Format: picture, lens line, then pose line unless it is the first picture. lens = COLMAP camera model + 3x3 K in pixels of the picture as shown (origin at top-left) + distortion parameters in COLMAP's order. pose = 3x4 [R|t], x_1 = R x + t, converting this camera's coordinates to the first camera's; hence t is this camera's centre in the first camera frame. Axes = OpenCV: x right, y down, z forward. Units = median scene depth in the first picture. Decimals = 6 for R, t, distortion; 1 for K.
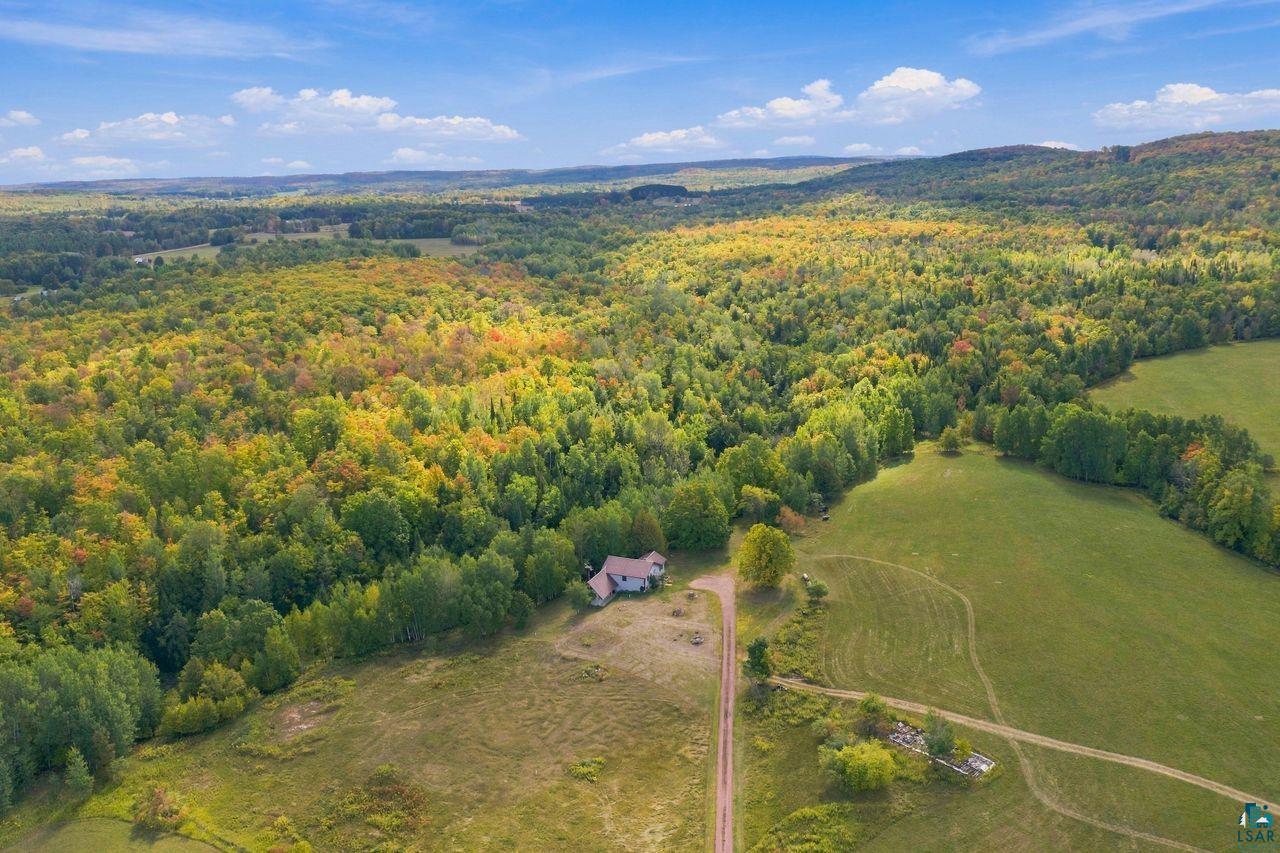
lens RADIAL K [[1043.6, 0, 640.0], [0, 1043.6, 426.5], [0, 0, 1]] dist [-0.016392, 0.000784]
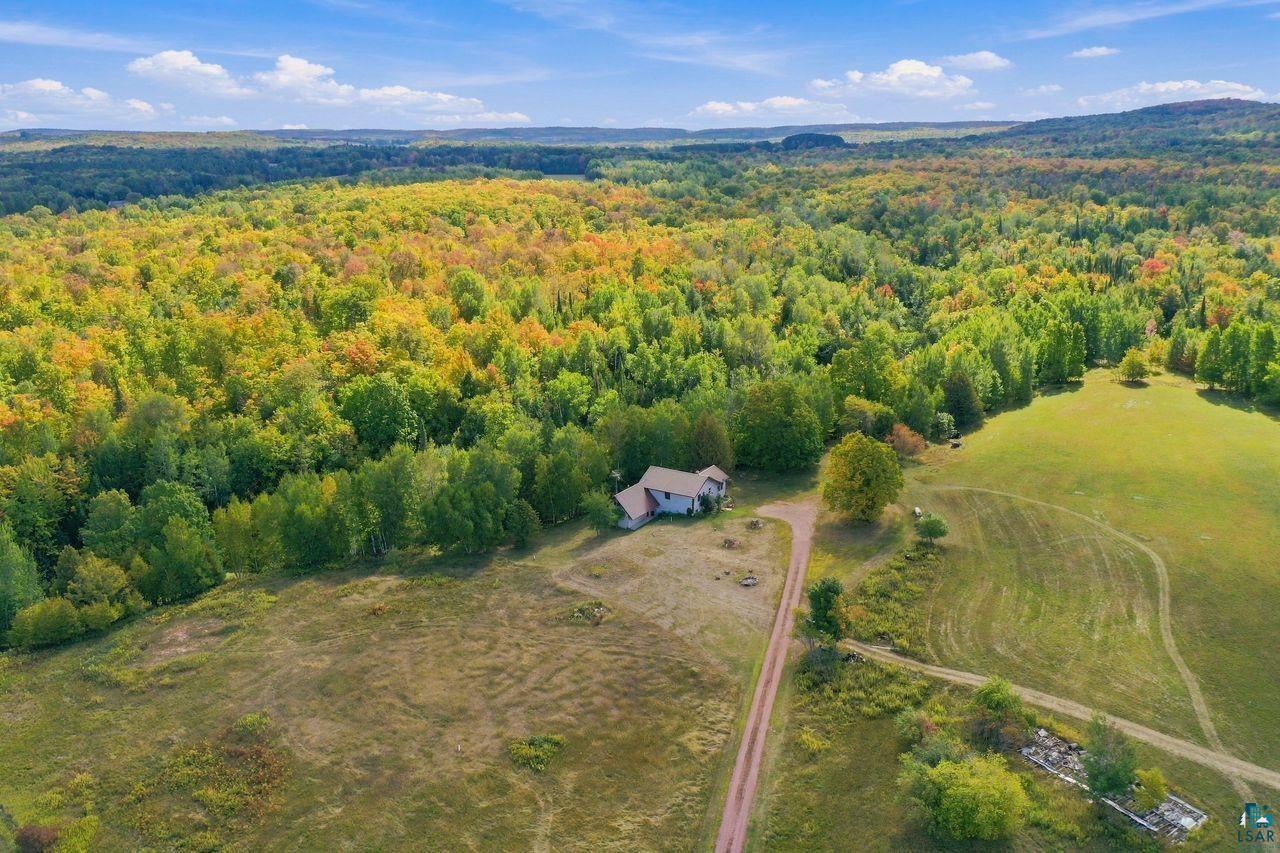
lens RADIAL K [[1012.8, 0, 640.0], [0, 1012.8, 426.5], [0, 0, 1]] dist [0.000008, 0.004382]
pose [[0.987172, 0.058987, -0.148365, 0.072398], [-0.055092, 0.998024, 0.030231, 0.077669], [0.149855, -0.021669, 0.988470, 0.291142]]
